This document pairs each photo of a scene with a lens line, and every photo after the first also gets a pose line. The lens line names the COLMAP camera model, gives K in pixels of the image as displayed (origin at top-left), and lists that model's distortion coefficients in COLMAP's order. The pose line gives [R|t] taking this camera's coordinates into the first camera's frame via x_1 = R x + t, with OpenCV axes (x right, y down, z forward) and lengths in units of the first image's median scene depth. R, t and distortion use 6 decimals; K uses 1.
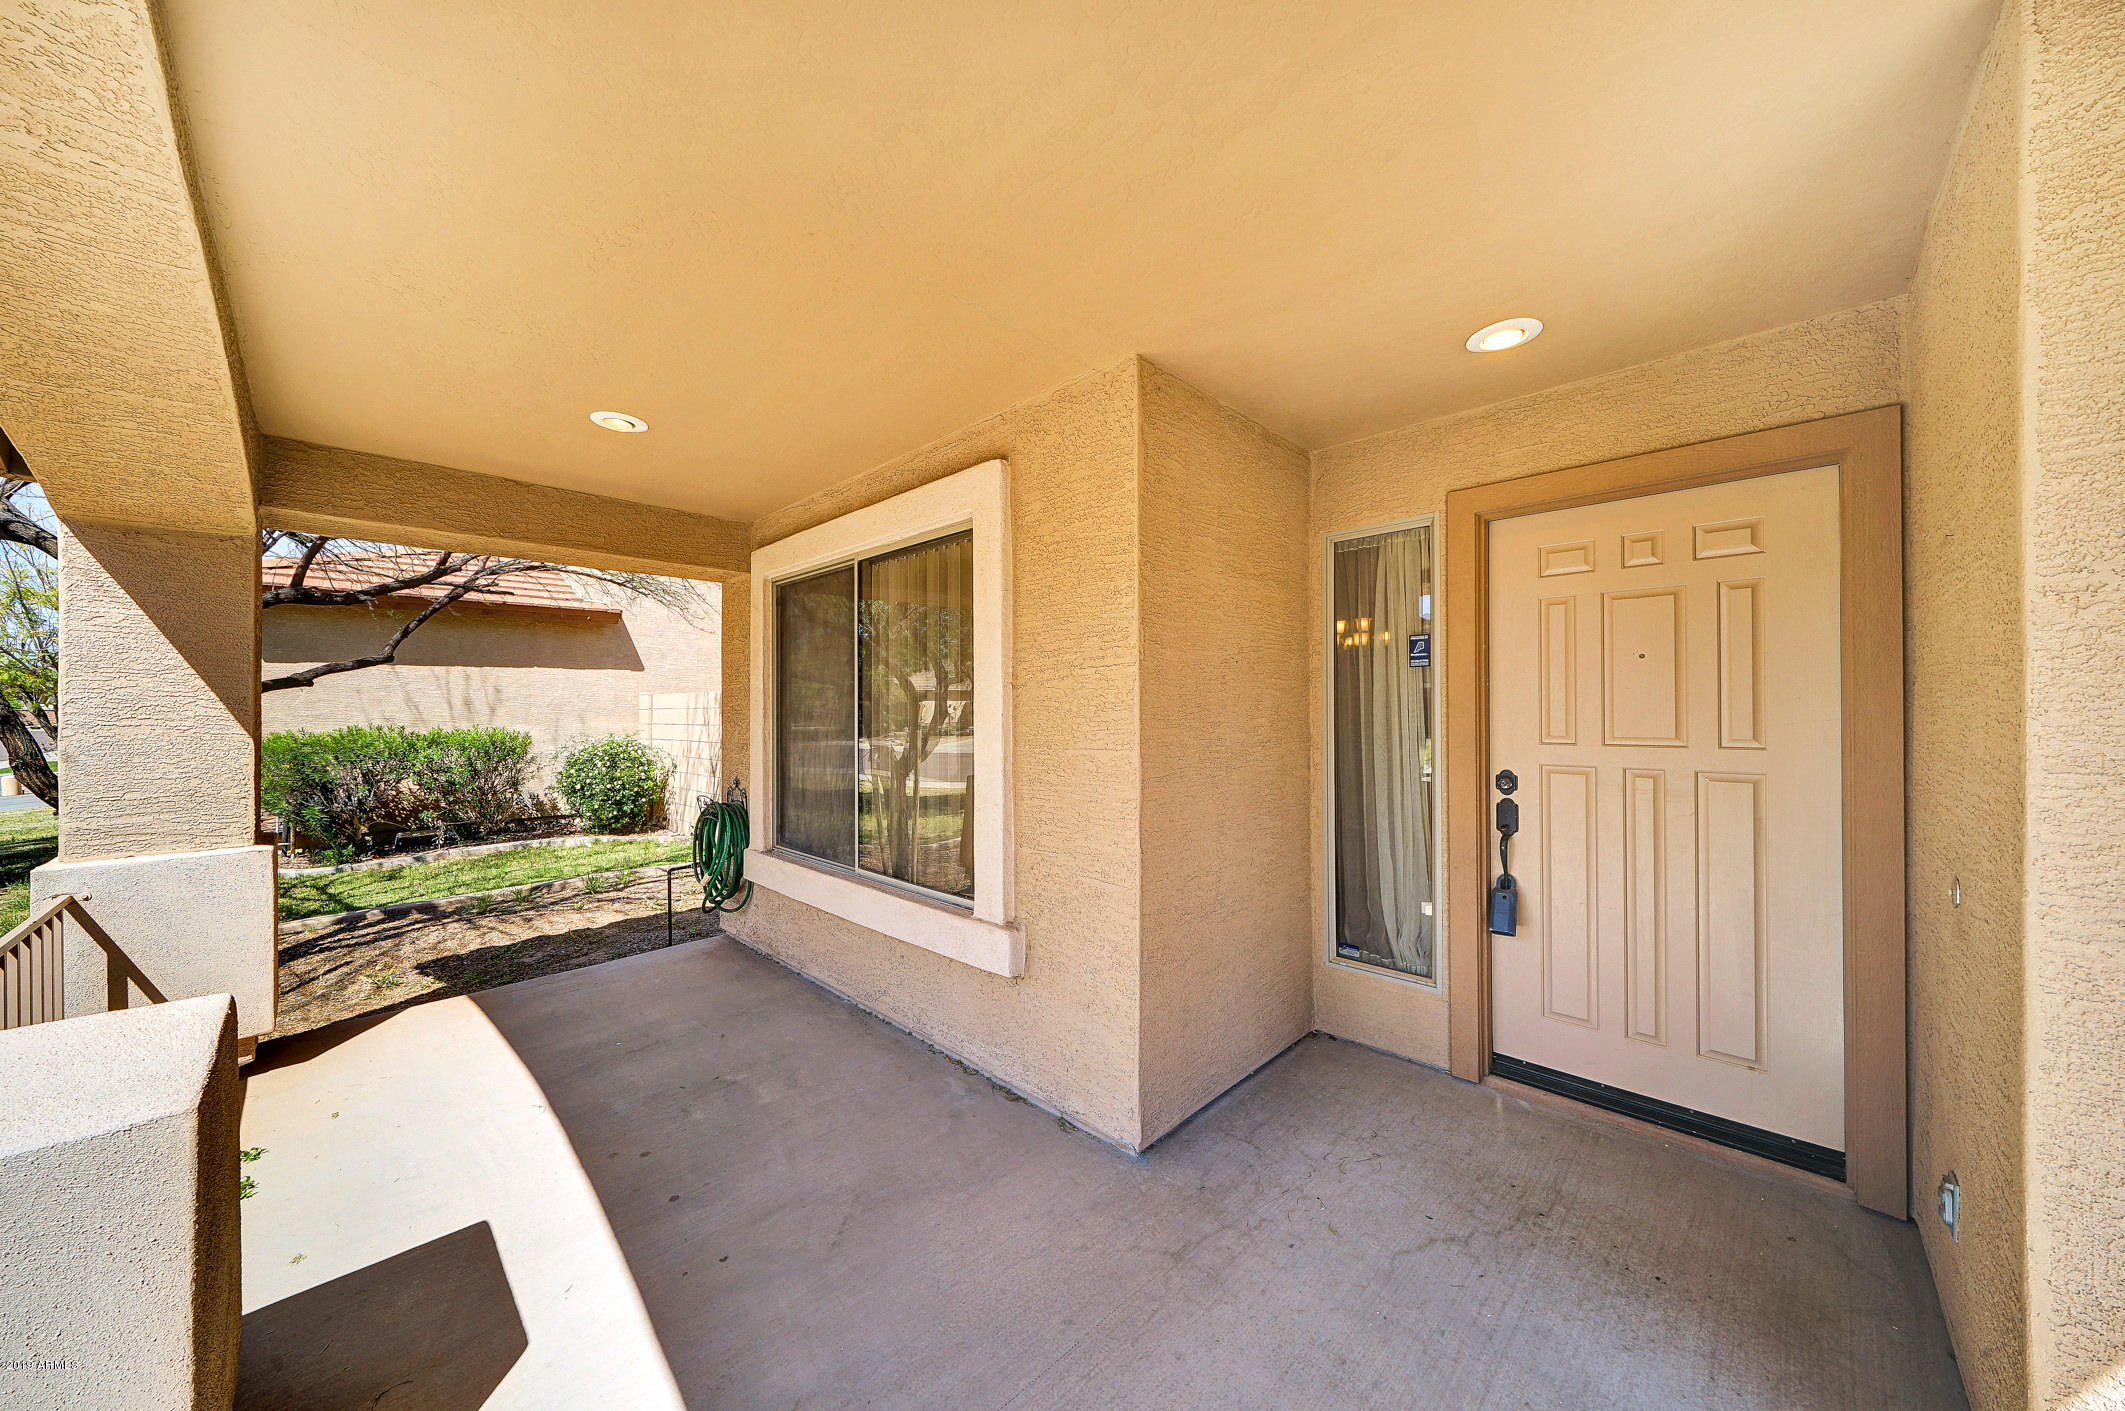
lens RADIAL K [[727.8, 0, 1062.5], [0, 727.8, 705.5], [0, 0, 1]] dist [-0.000309, -0.000029]
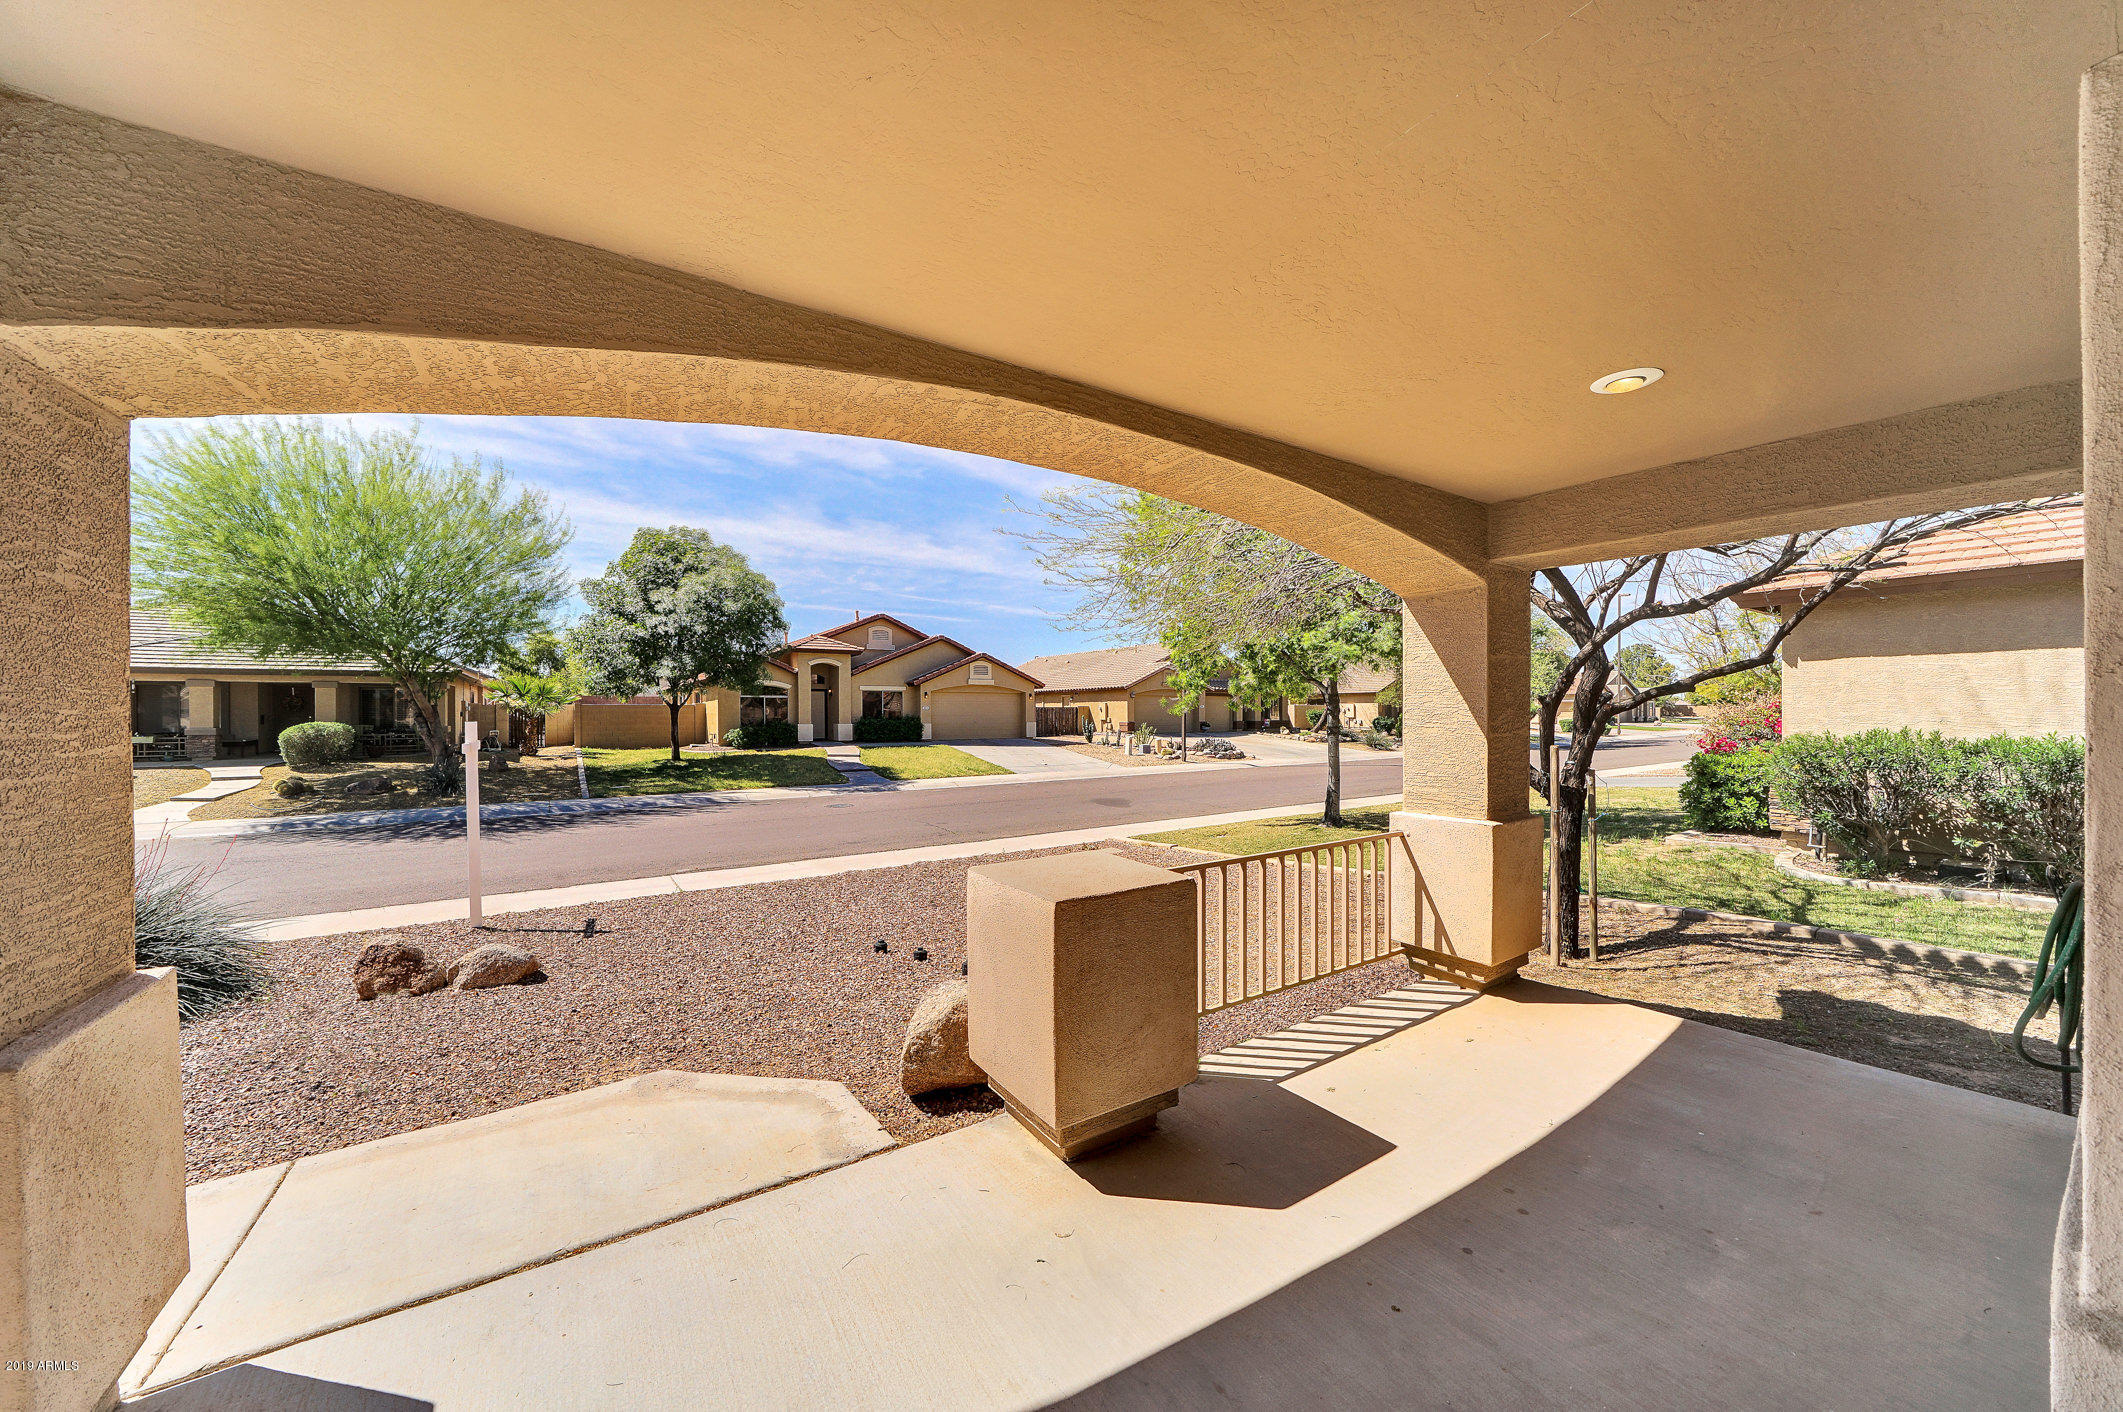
lens RADIAL K [[749.7, 0, 1052.8], [0, 749.7, 712.2], [0, 0, 1]] dist [-0.006141, -0.000002]
pose [[-0.207129, 0.004138, -0.978305, 0.225551], [0.010518, 0.999943, 0.002003, -0.008272], [0.978257, -0.009875, -0.207160, 0.304891]]
